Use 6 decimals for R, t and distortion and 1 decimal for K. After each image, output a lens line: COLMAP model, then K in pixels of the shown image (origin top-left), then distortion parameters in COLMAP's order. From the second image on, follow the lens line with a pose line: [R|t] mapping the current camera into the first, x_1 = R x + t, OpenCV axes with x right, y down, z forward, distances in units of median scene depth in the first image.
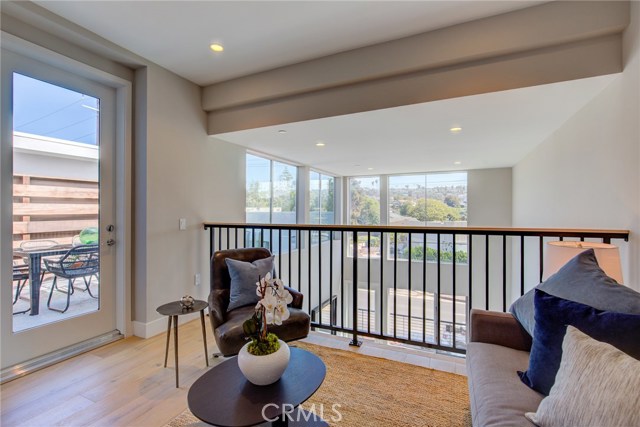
lens RADIAL K [[289.9, 0, 317.0], [0, 289.9, 214.0], [0, 0, 1]] dist [-0.007658, 0.001948]
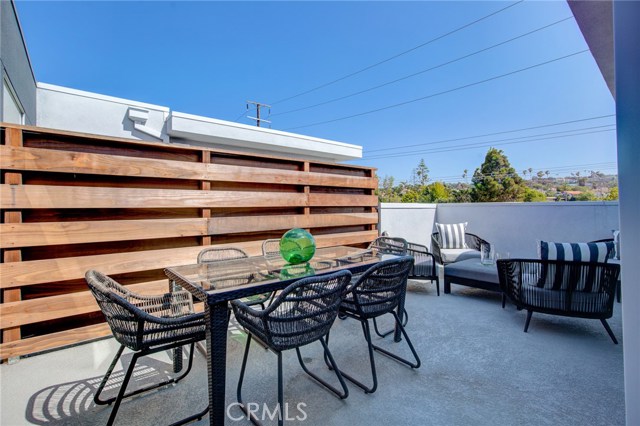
lens RADIAL K [[289.9, 0, 321.0], [0, 289.9, 210.5], [0, 0, 1]] dist [-0.007658, 0.001948]
pose [[0.909490, -0.005439, -0.415691, -0.477329], [0.005962, 0.999982, -0.000039, 0.011186], [0.415684, -0.002443, 0.909506, 0.489415]]
